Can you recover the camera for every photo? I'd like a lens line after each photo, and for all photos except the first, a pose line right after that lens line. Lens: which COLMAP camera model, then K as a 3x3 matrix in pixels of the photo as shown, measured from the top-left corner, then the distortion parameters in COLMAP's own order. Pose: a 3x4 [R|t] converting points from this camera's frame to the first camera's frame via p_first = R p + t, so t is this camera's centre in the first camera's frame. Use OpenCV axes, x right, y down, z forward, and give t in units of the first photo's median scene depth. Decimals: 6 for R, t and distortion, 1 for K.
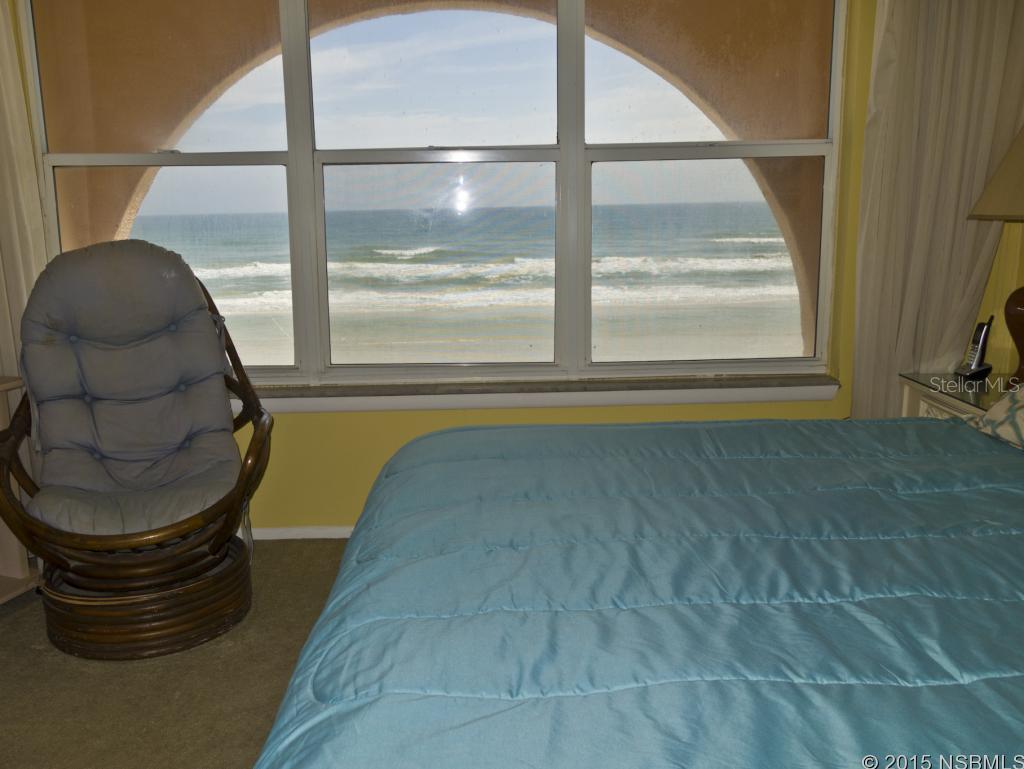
lens RADIAL K [[846.2, 0, 512.0], [0, 846.2, 384.5], [0, 0, 1]] dist [0.004317, 0.003843]
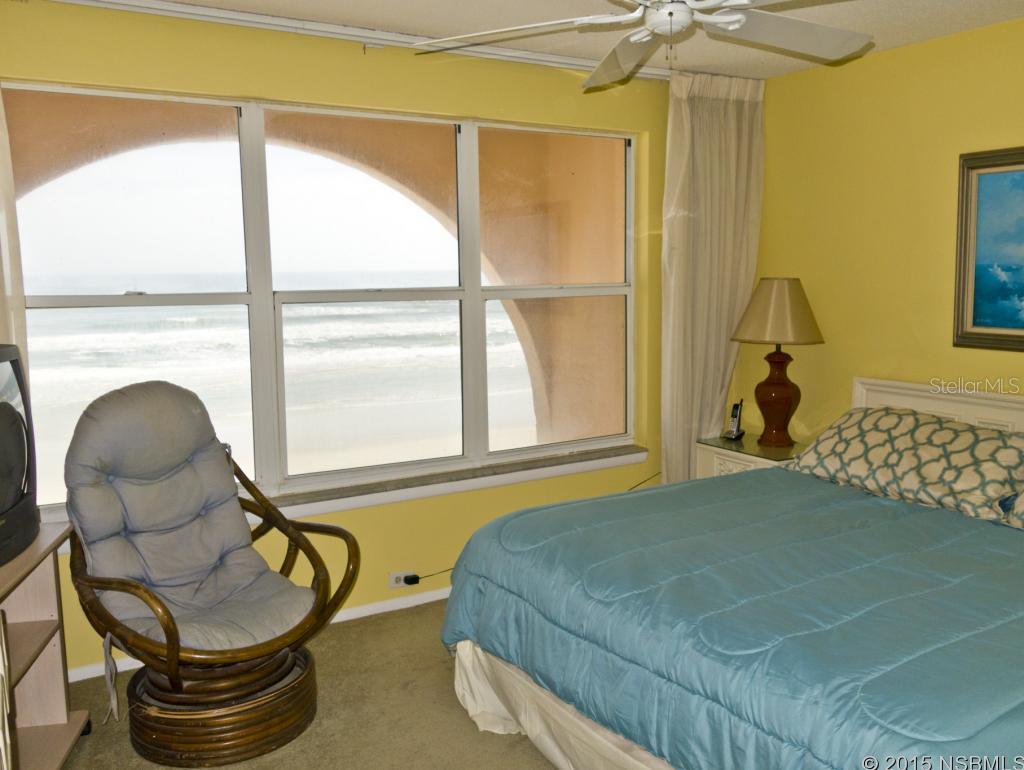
lens RADIAL K [[846.2, 0, 512.0], [0, 846.2, 385.0], [0, 0, 1]] dist [0.004317, 0.003843]
pose [[0.866393, -0.056755, 0.496127, -0.587718], [0.096147, 0.993890, -0.054206, -0.062759], [-0.490020, 0.094665, 0.866556, -0.163056]]
